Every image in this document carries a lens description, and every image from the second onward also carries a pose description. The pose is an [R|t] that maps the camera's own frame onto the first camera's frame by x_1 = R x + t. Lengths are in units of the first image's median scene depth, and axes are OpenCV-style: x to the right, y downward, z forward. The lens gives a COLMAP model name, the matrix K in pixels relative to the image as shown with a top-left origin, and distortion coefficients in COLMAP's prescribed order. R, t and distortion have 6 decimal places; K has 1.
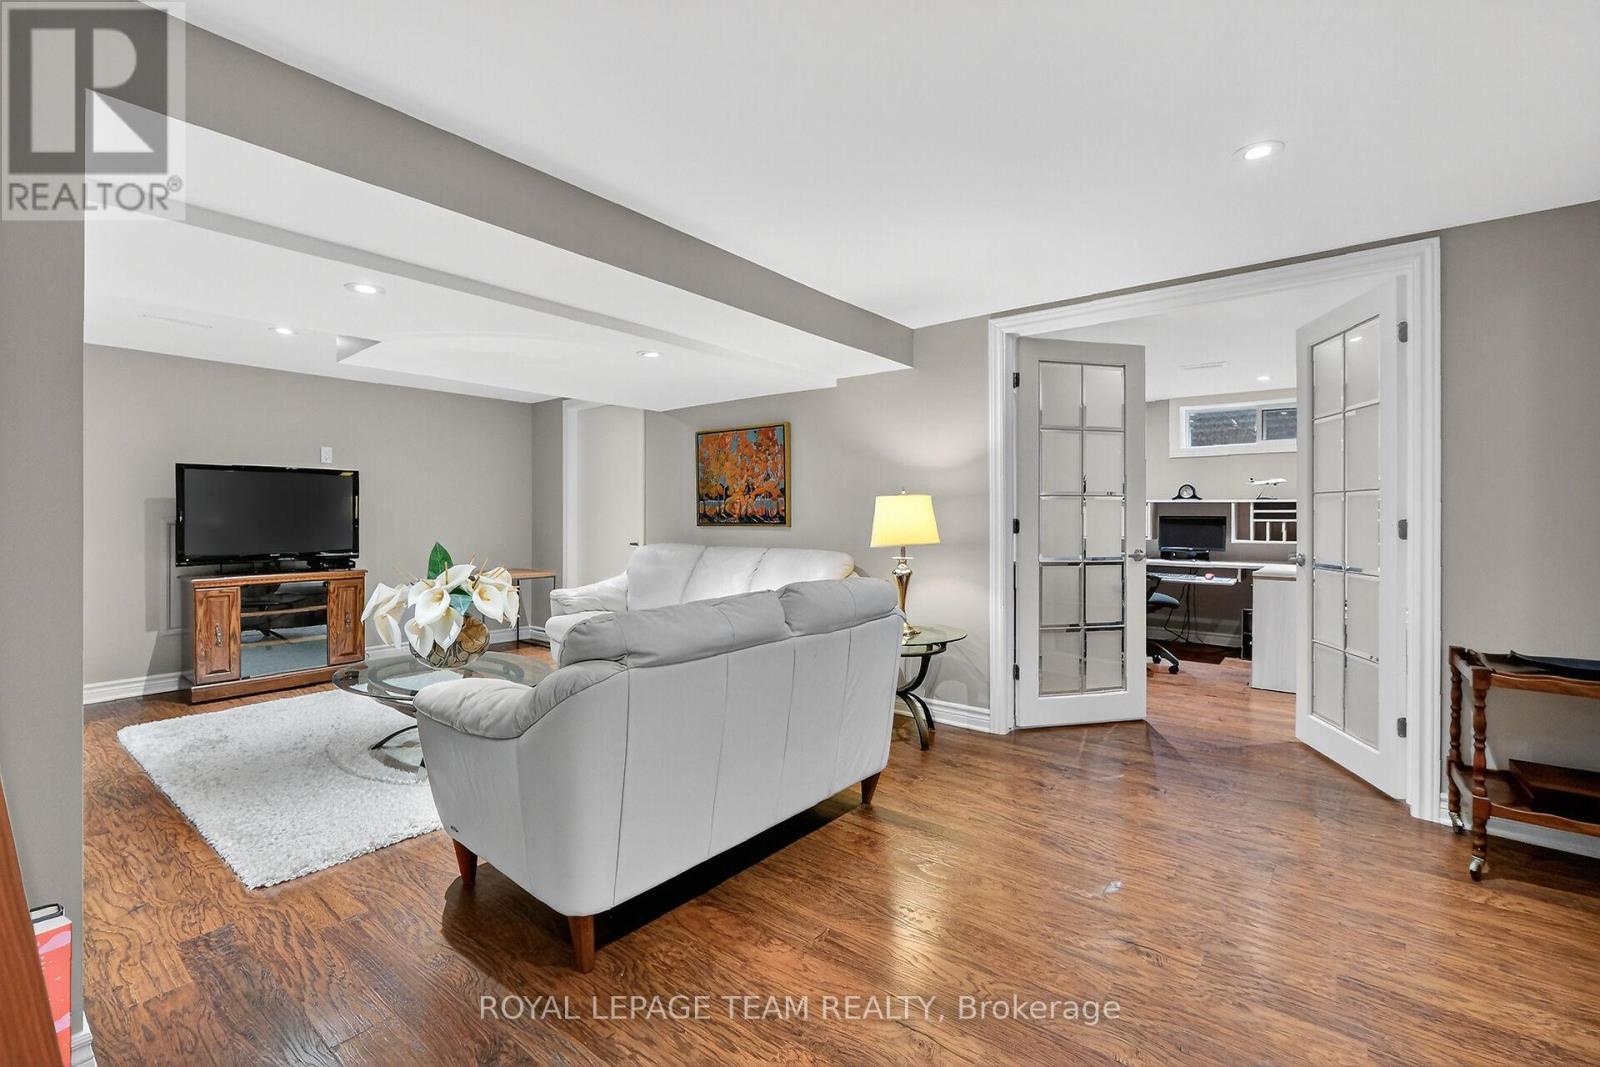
lens RADIAL K [[689.0, 0, 801.3], [0, 689.0, 522.2], [0, 0, 1]] dist [-0.015048, 0.000523]
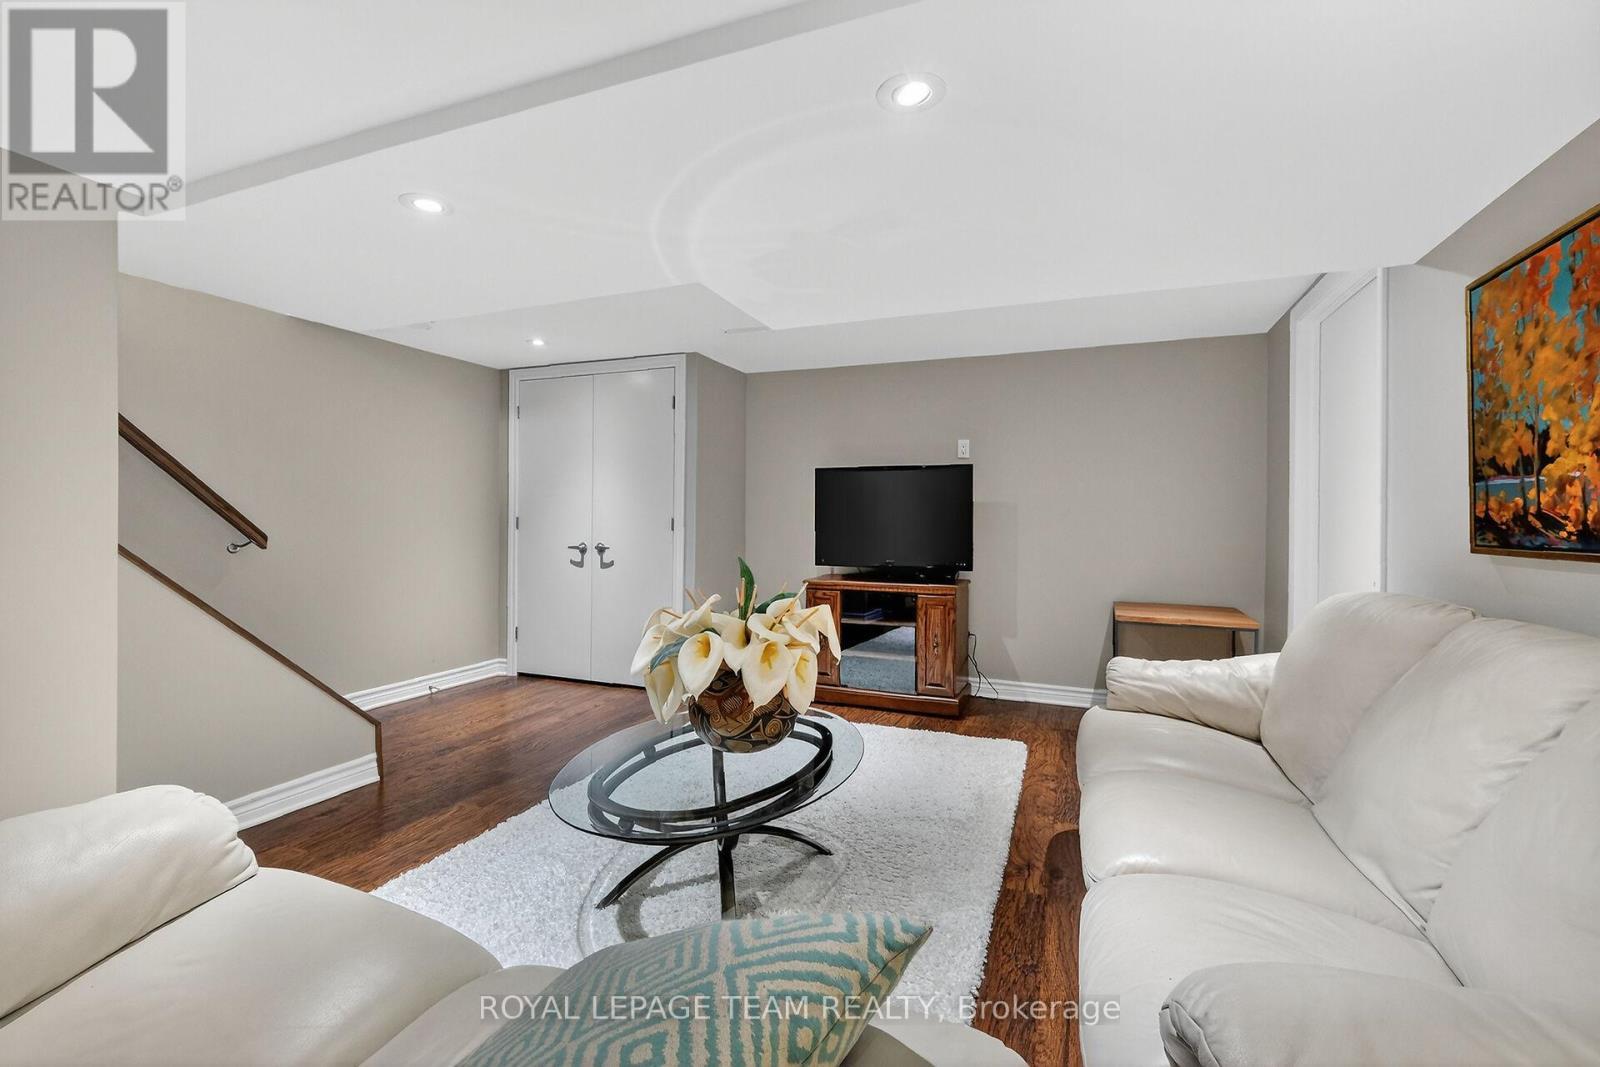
lens RADIAL K [[689.0, 0, 797.7], [0, 689.0, 524.9], [0, 0, 1]] dist [-0.015048, 0.000523]
pose [[0.284980, 0.014956, -0.958417, 0.085007], [-0.014237, 0.999834, 0.011369, -0.008263], [0.958428, 0.010405, 0.285145, 0.597027]]
